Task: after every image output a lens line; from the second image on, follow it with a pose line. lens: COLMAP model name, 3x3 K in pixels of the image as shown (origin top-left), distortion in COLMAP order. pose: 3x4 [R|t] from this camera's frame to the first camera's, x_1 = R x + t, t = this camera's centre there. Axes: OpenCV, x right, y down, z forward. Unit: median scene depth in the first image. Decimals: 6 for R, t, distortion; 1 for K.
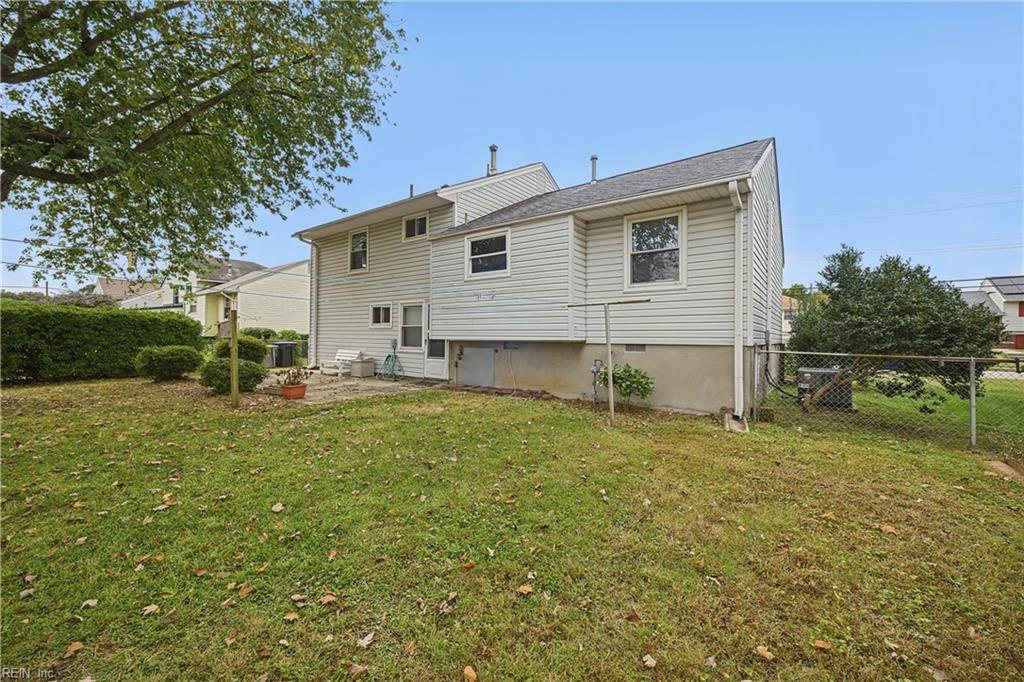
lens RADIAL K [[401.8, 0, 511.6], [0, 401.8, 336.3], [0, 0, 1]] dist [-0.002016, -0.000376]
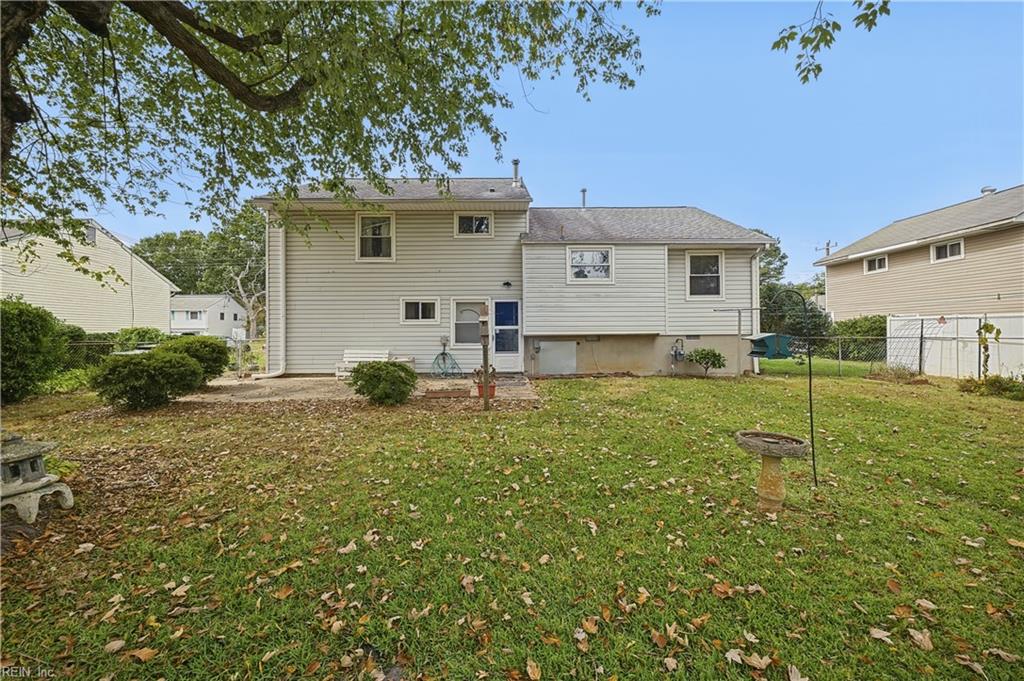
lens RADIAL K [[401.8, 0, 515.6], [0, 401.8, 335.9], [0, 0, 1]] dist [-0.002016, -0.000376]
pose [[0.792982, -0.020265, 0.608908, -0.835507], [0.012831, 0.999780, 0.016565, -0.007821], [-0.609110, -0.005323, 0.793068, 0.143074]]
